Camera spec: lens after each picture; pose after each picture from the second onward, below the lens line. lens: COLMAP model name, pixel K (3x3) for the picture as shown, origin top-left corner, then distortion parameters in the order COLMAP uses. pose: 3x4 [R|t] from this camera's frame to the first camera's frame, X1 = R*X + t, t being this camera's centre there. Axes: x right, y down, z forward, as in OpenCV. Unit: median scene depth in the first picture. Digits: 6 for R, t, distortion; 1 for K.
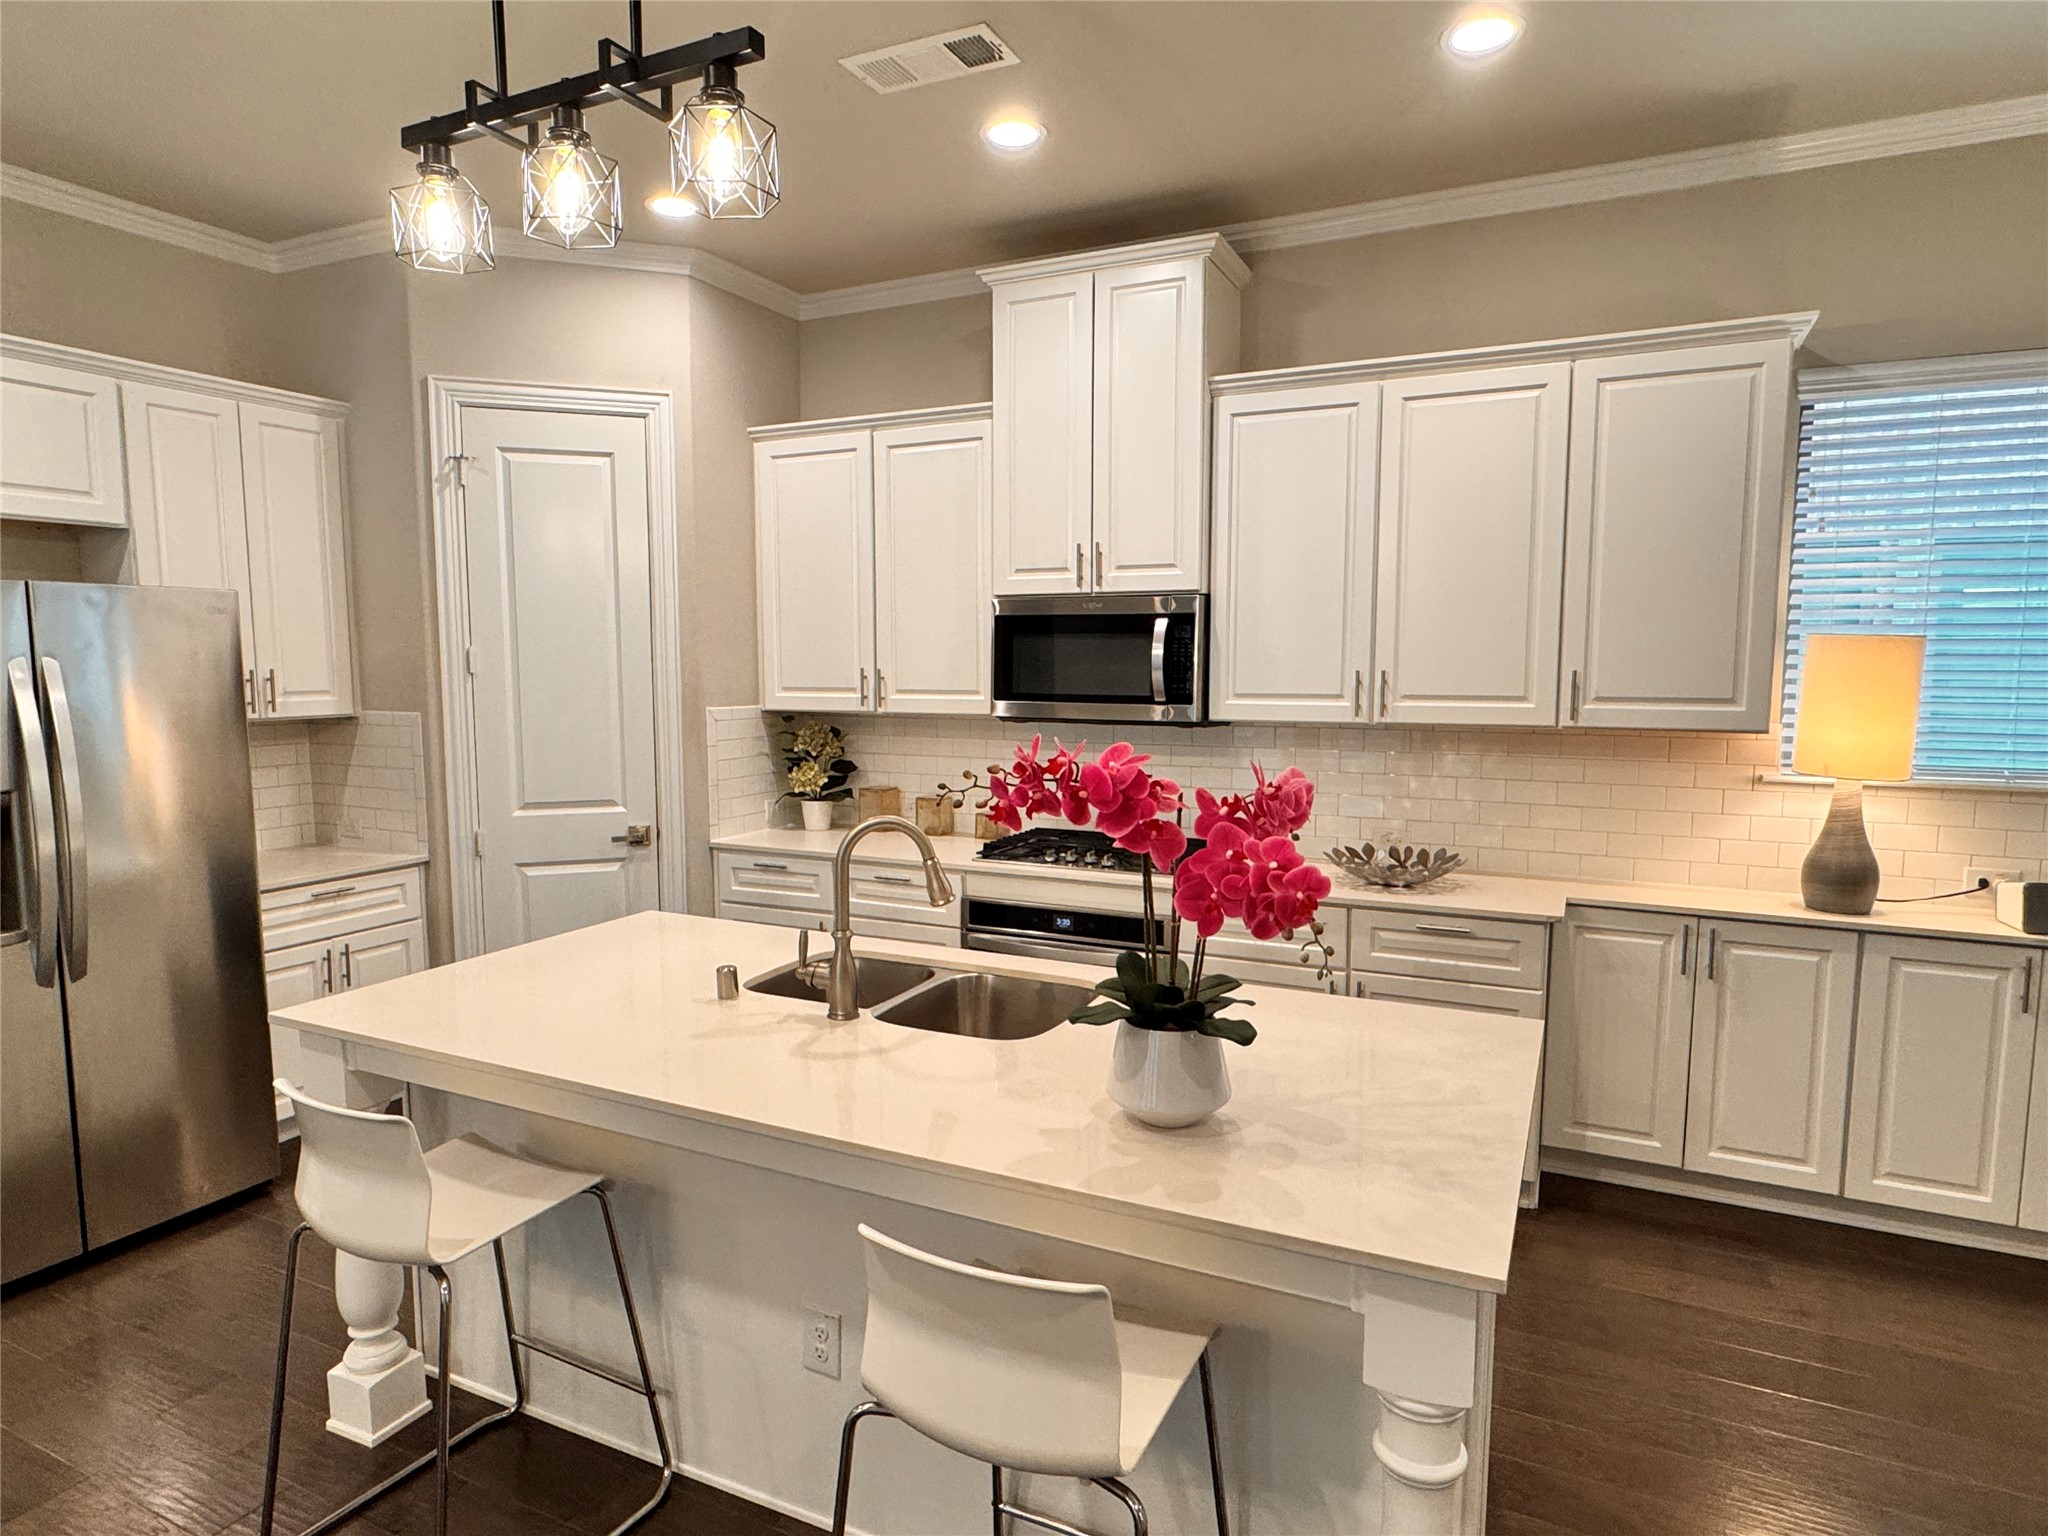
lens RADIAL K [[1211.3, 0, 1034.7], [0, 1211.3, 781.0], [0, 0, 1]] dist [-0.002714, -0.000456]
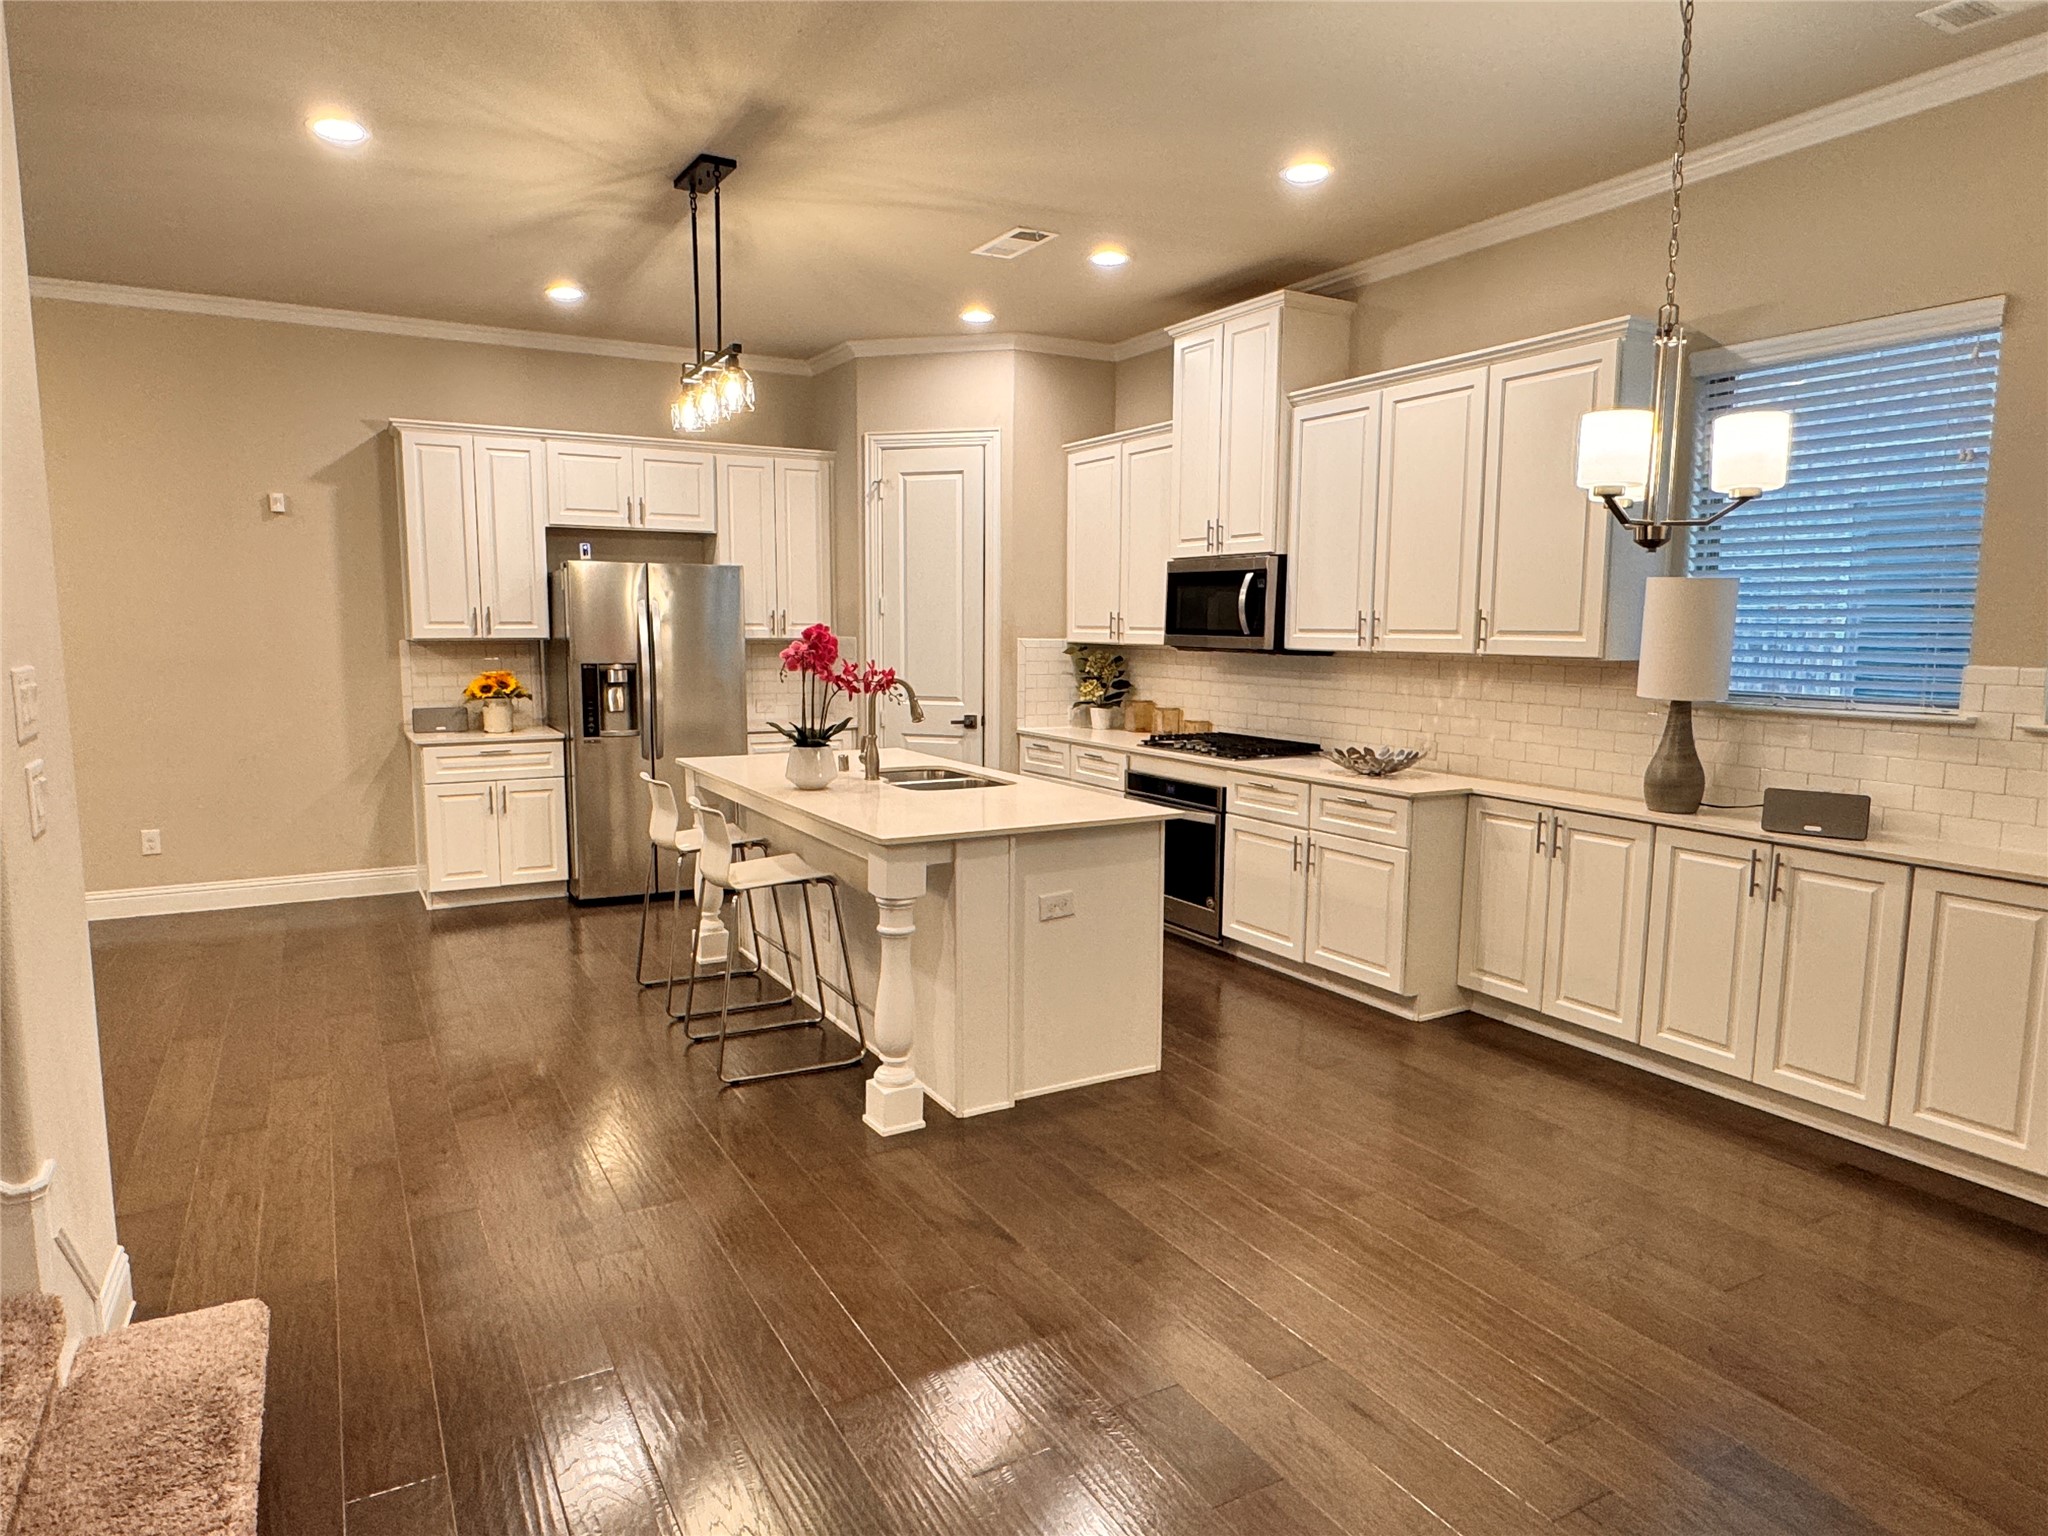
lens RADIAL K [[1252.2, 0, 1021.3], [0, 1252.2, 767.9], [0, 0, 1]] dist [-0.013566, 0.000564]
pose [[0.829883, 0.067206, -0.553875, 0.683195], [-0.055561, 0.997739, 0.037816, 0.045246], [0.555164, -0.000609, 0.831741, -0.314877]]
